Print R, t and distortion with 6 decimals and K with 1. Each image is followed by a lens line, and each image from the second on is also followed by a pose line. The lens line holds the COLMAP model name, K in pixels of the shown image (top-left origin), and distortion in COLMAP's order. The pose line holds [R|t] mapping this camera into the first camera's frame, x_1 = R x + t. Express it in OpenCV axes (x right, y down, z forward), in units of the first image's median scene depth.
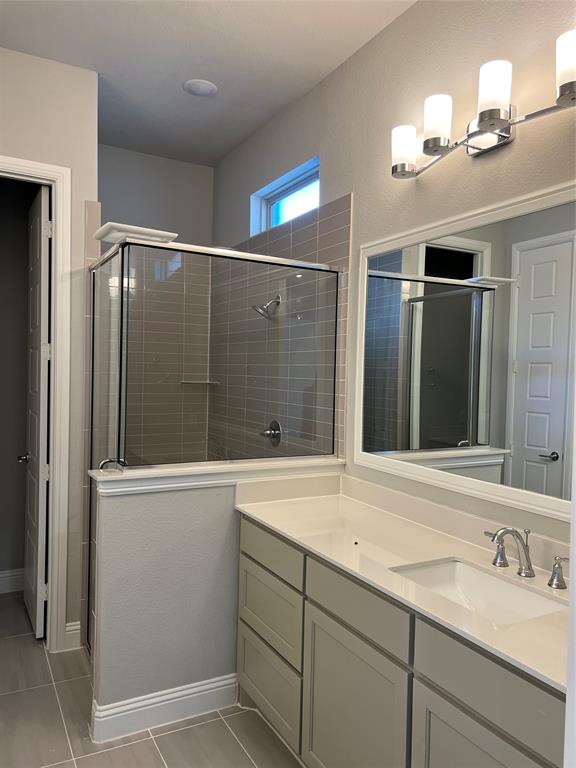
lens RADIAL K [[575.6, 0, 286.3], [0, 575.6, 388.3], [0, 0, 1]] dist [0.005020, -0.001257]
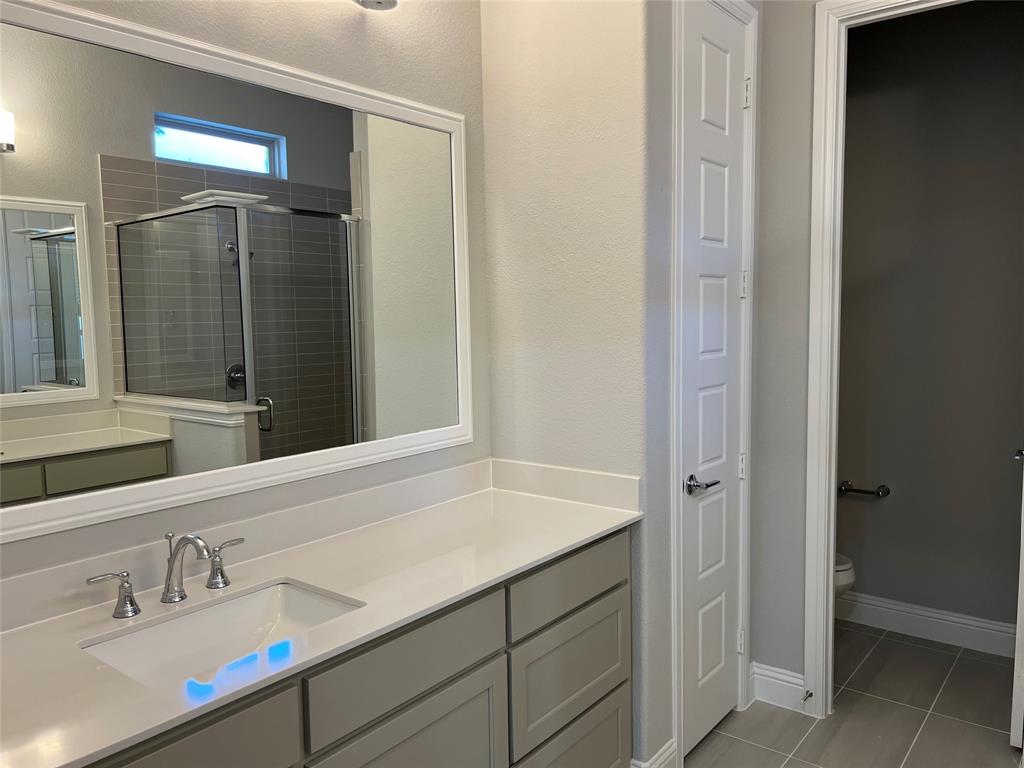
lens RADIAL K [[767.5, 0, 517.3], [0, 767.5, 390.2], [0, 0, 1]] dist [0.005020, -0.001257]
pose [[-0.390433, -0.128915, 0.911561, -0.796506], [0.017566, 0.988924, 0.147380, -0.074045], [-0.920464, 0.073555, -0.383844, 1.381718]]
